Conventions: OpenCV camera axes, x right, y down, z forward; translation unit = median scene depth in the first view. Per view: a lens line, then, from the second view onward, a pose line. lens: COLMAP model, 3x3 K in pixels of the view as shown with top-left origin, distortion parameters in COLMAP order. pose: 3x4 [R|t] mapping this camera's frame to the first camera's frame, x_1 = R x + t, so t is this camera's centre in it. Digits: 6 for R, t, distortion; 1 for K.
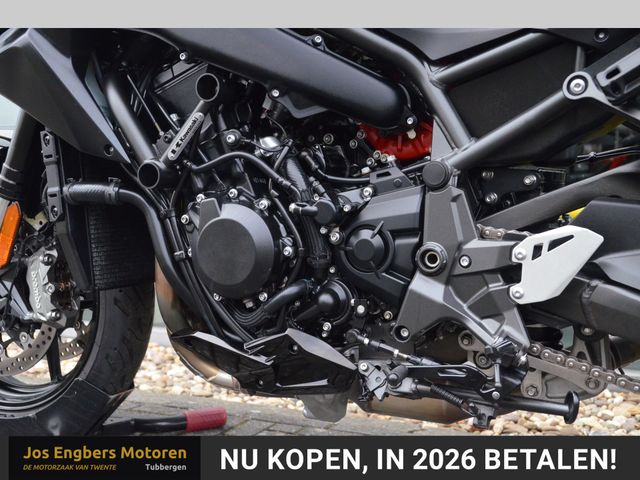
lens RADIAL K [[780.9, 0, 320.8], [0, 780.9, 236.3], [0, 0, 1]] dist [0.057628, 0.000000]
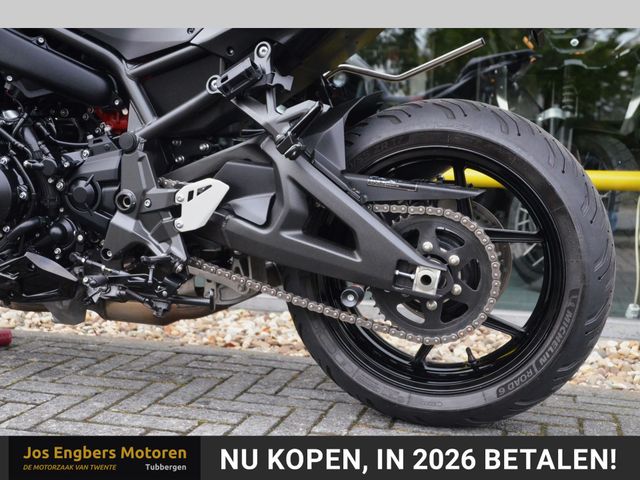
lens RADIAL K [[834.6, 0, 321.5], [0, 834.6, 246.9], [0, 0, 1]] dist [0.098372, 0.000000]
pose [[0.990917, 0.001164, 0.134473, 0.279879], [-0.008343, 0.998568, 0.052840, 0.027080], [-0.134219, -0.053482, 0.989507, -0.550049]]
